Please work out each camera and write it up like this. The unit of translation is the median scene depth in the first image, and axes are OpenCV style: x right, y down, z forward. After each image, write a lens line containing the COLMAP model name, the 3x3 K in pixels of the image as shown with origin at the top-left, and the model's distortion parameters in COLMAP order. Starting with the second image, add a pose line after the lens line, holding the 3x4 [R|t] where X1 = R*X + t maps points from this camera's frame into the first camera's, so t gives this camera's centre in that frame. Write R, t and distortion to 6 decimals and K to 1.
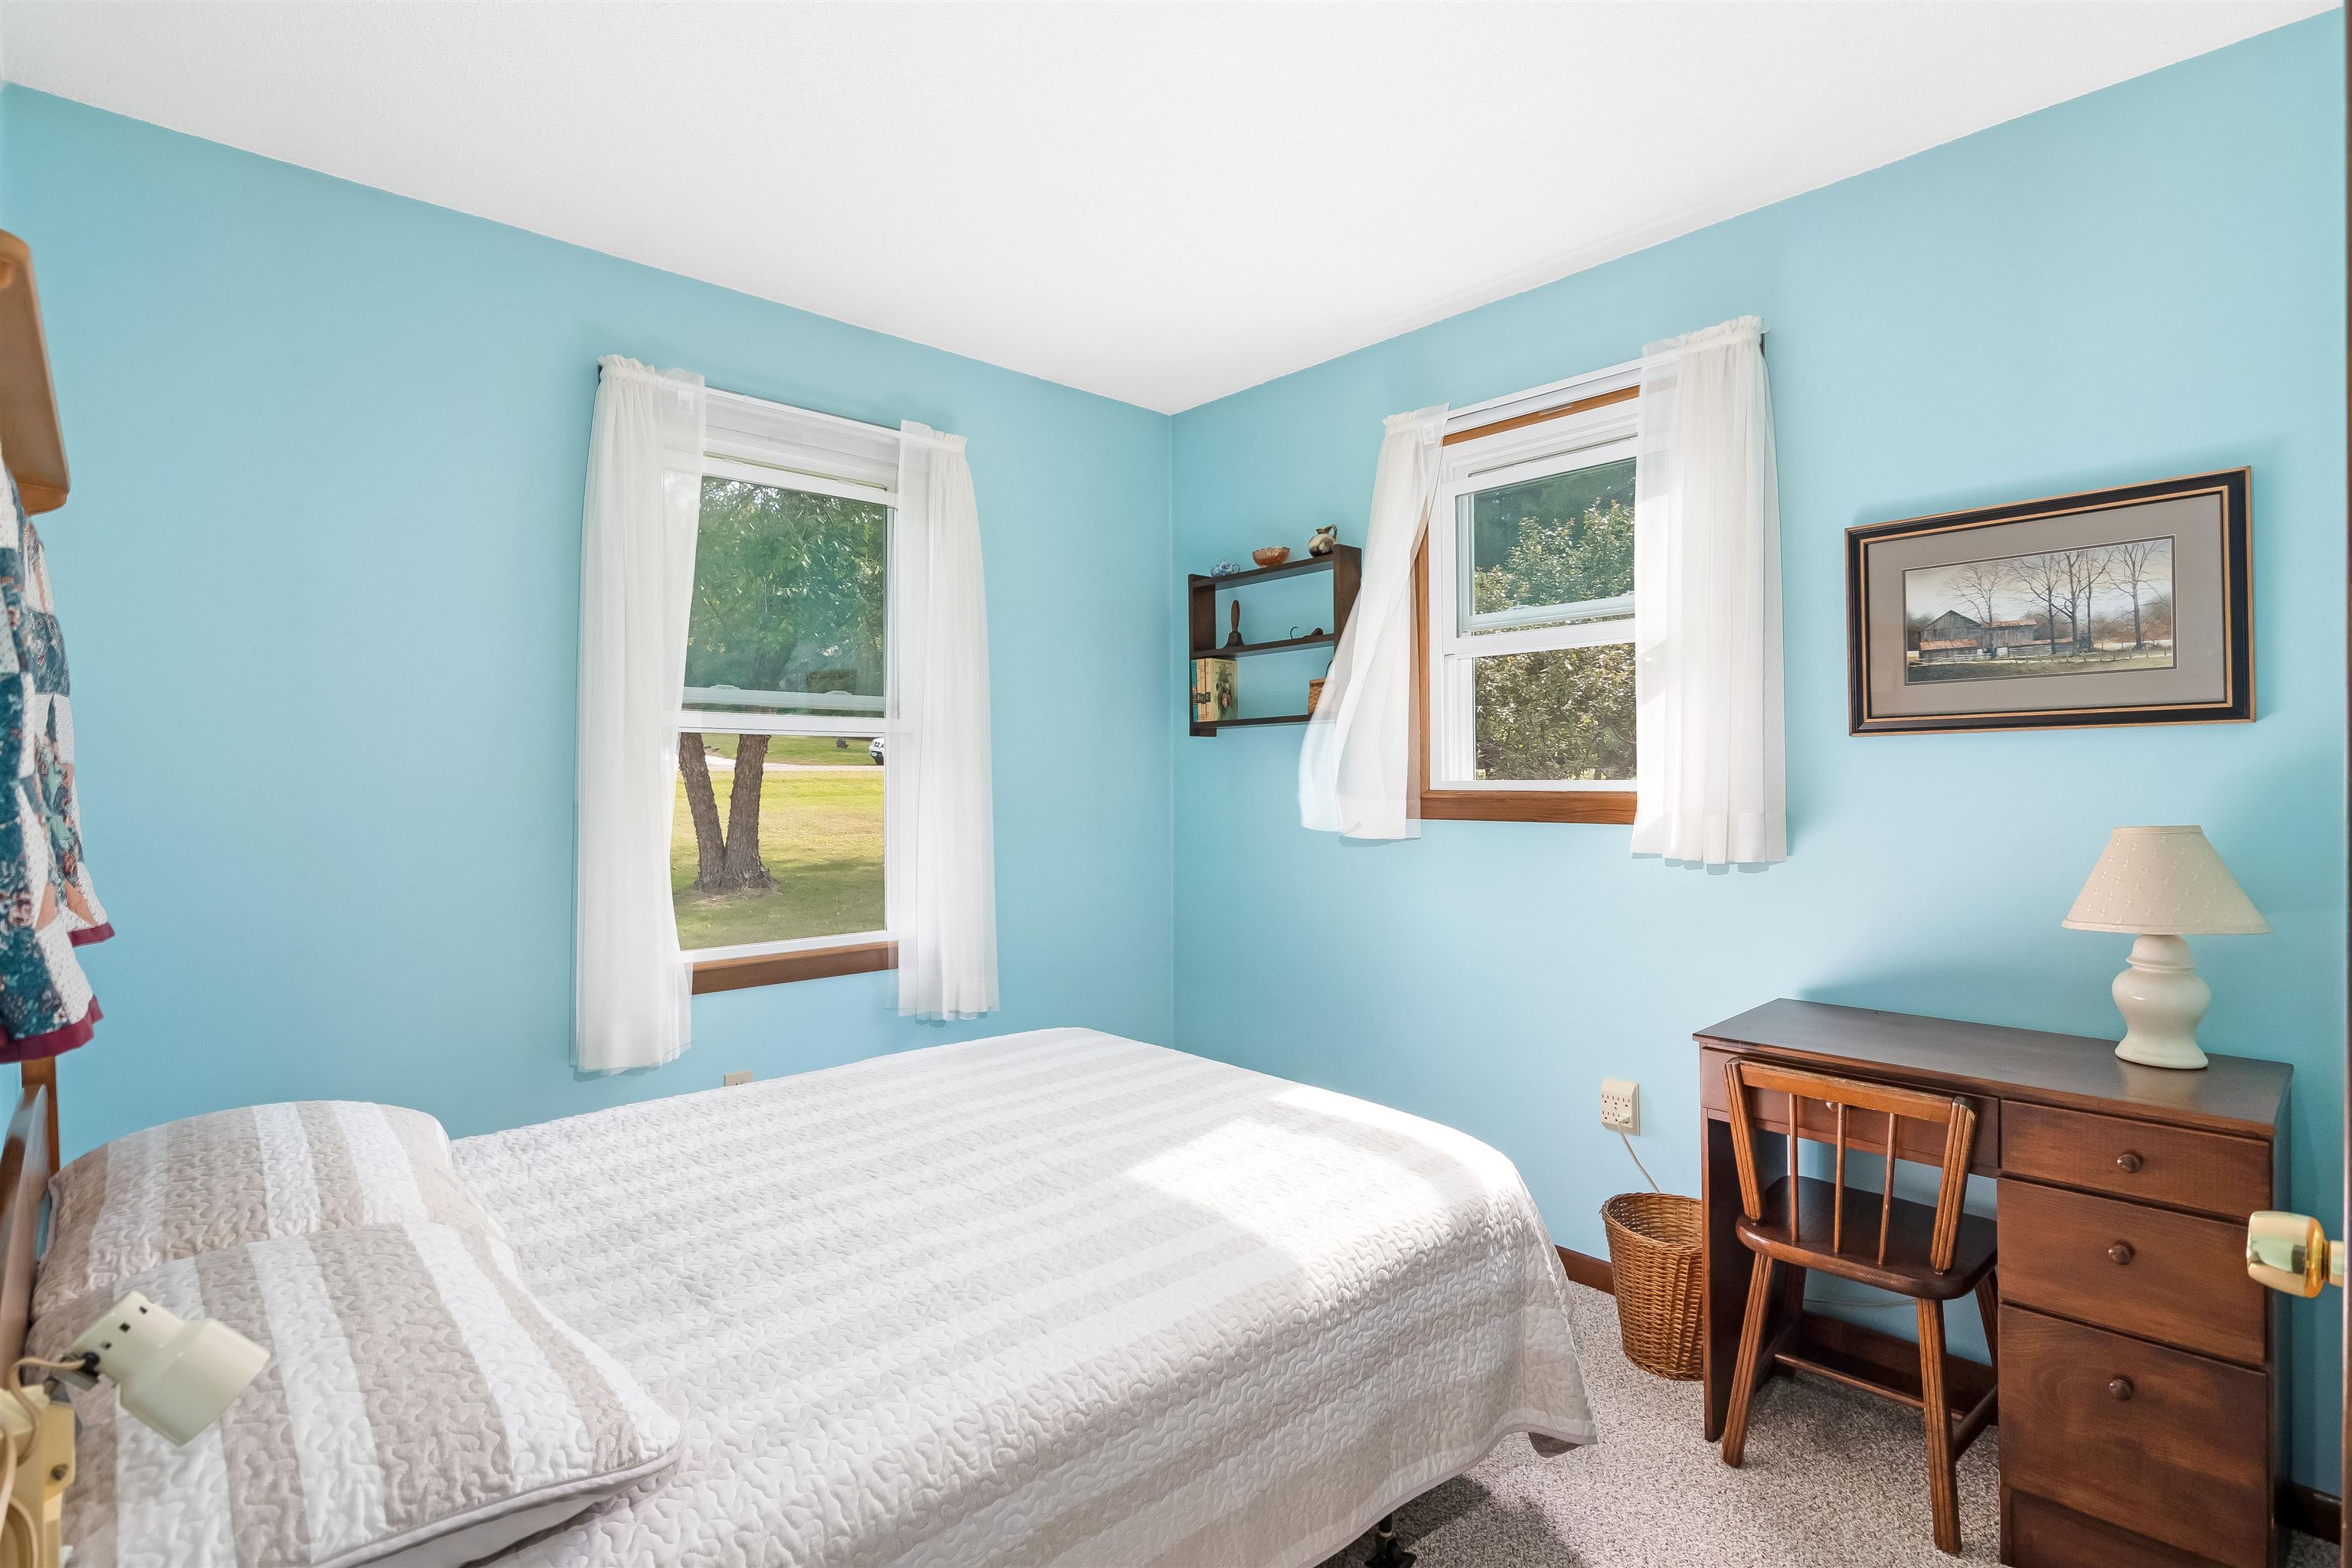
lens RADIAL K [[1156.9, 0, 1178.9], [0, 1156.9, 782.4], [0, 0, 1]] dist [-0.004867, -0.005132]
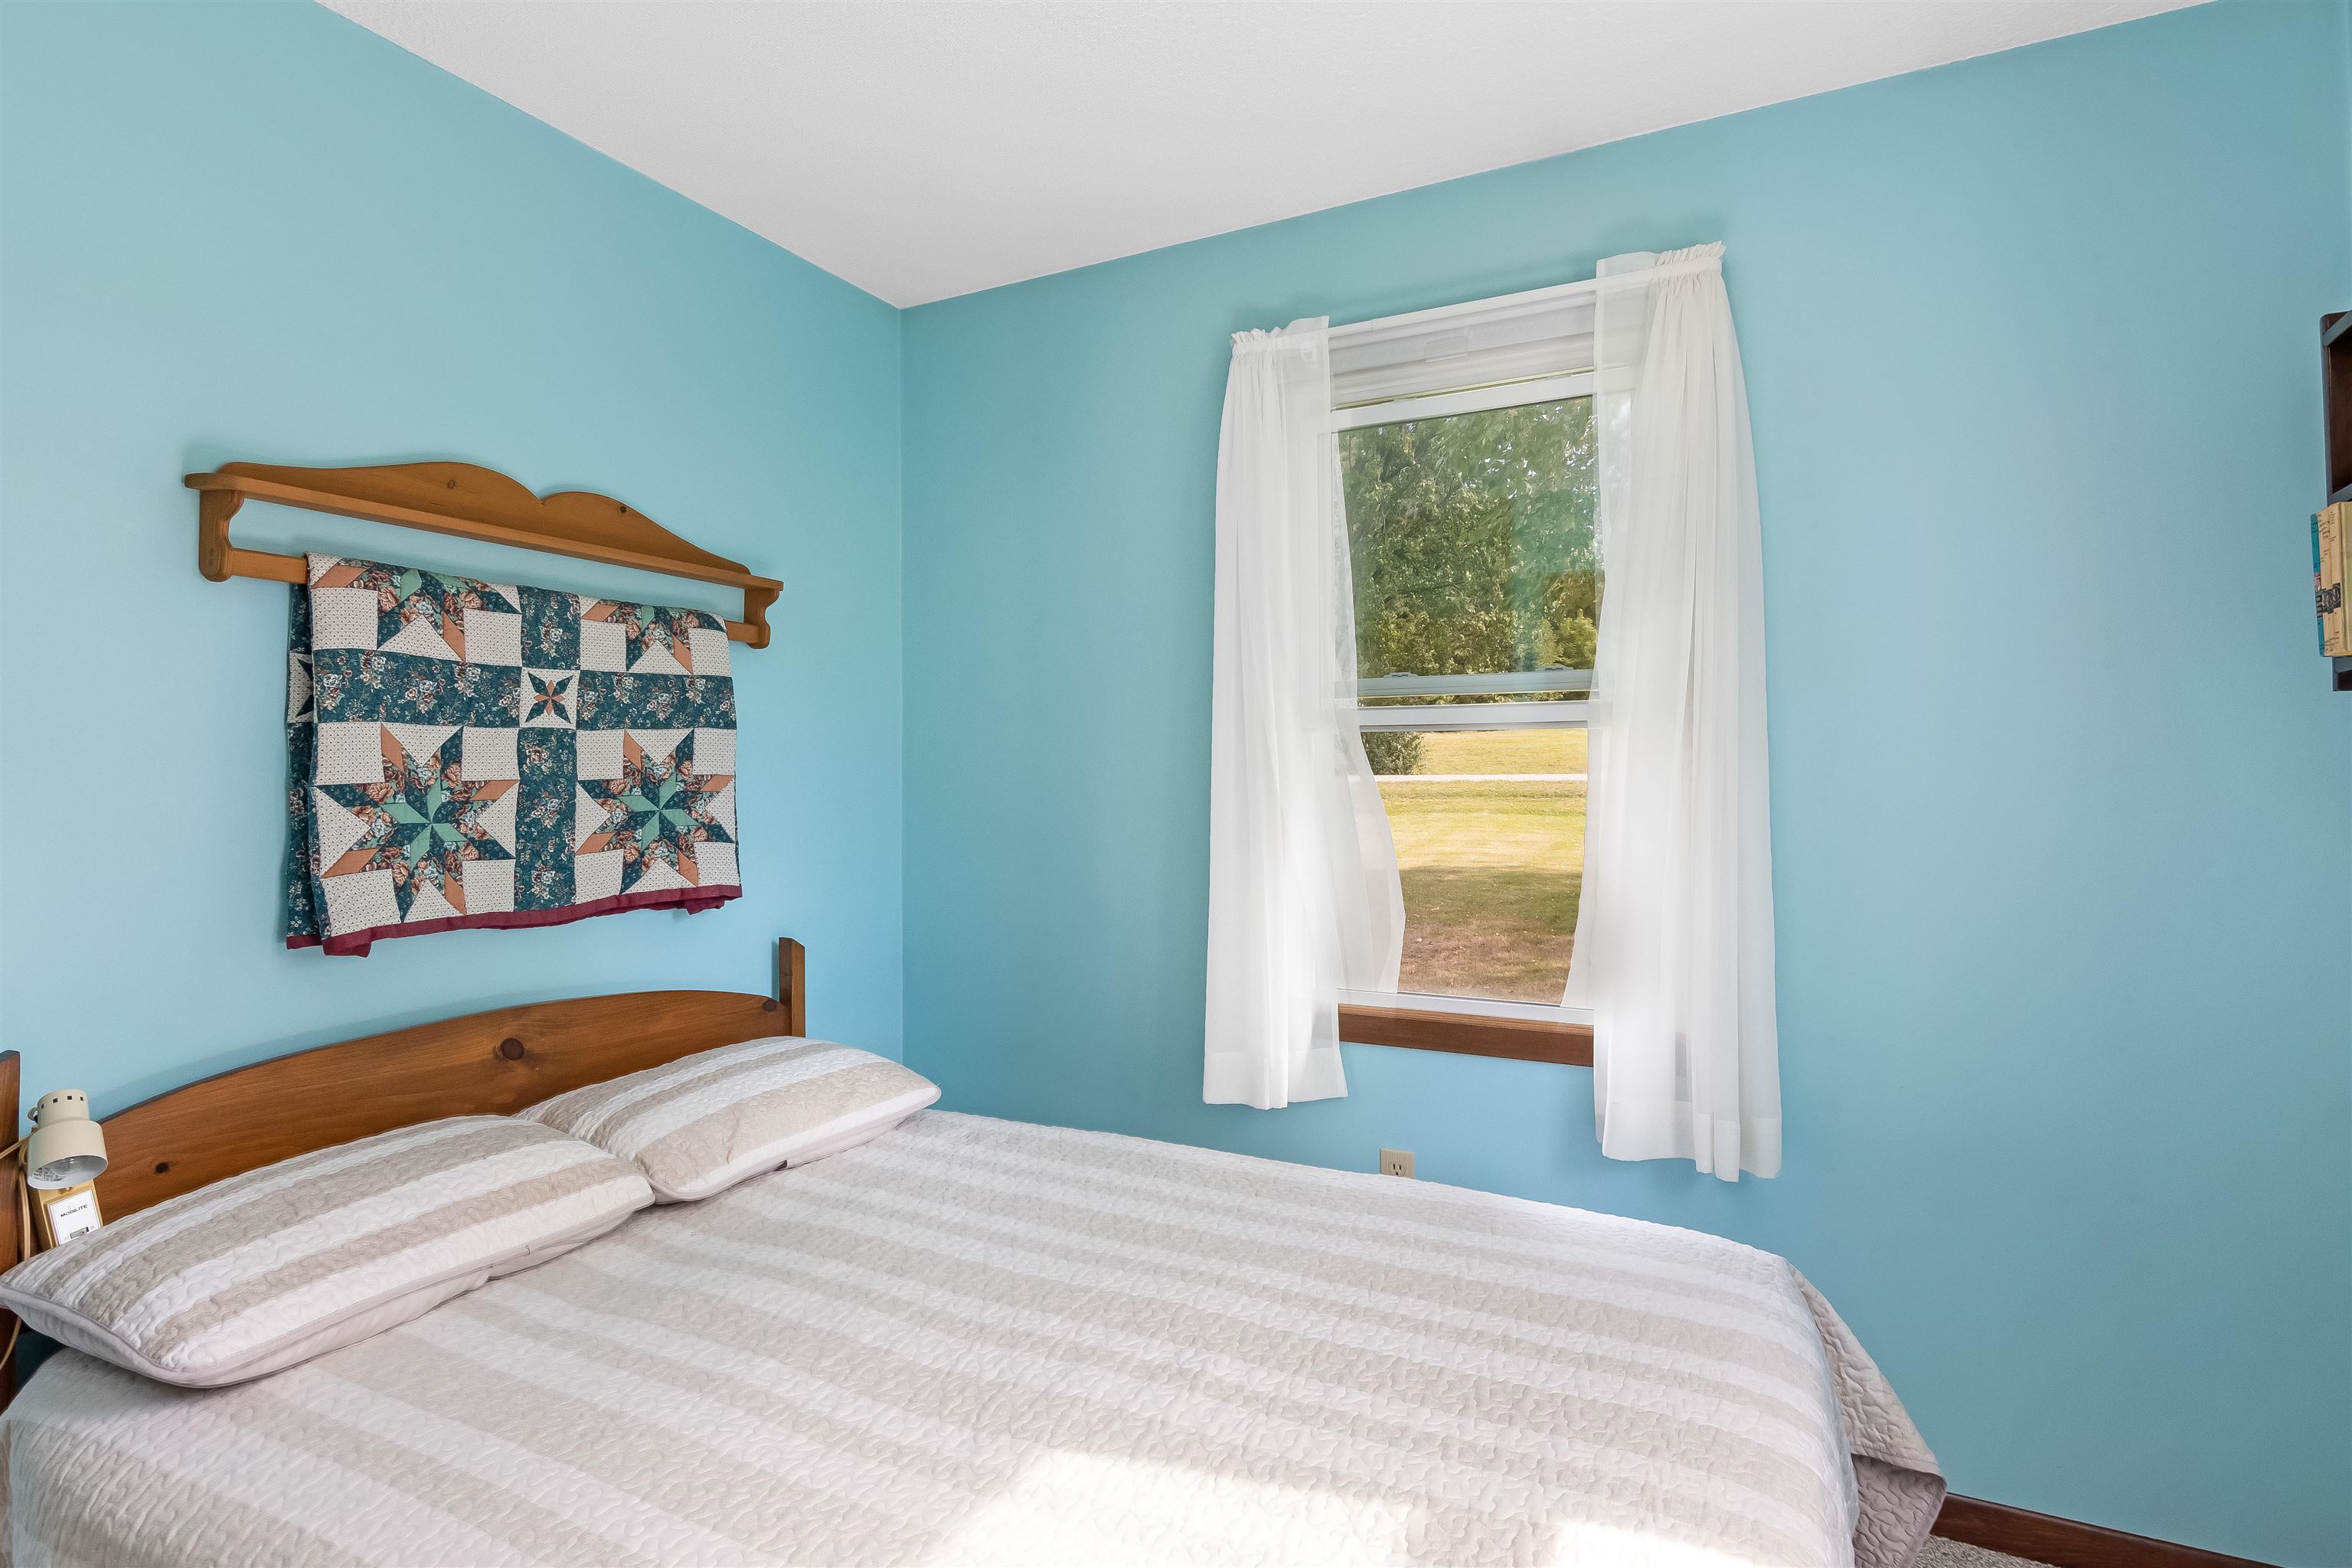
lens RADIAL K [[1226.0, 0, 1176.9], [0, 1226.0, 770.6], [0, 0, 1]] dist [-0.004080, -0.000976]
pose [[0.318140, -0.012140, -0.947966, 0.497979], [-0.005588, 0.999877, -0.014681, -0.002568], [0.948027, 0.009968, 0.318033, 0.745454]]
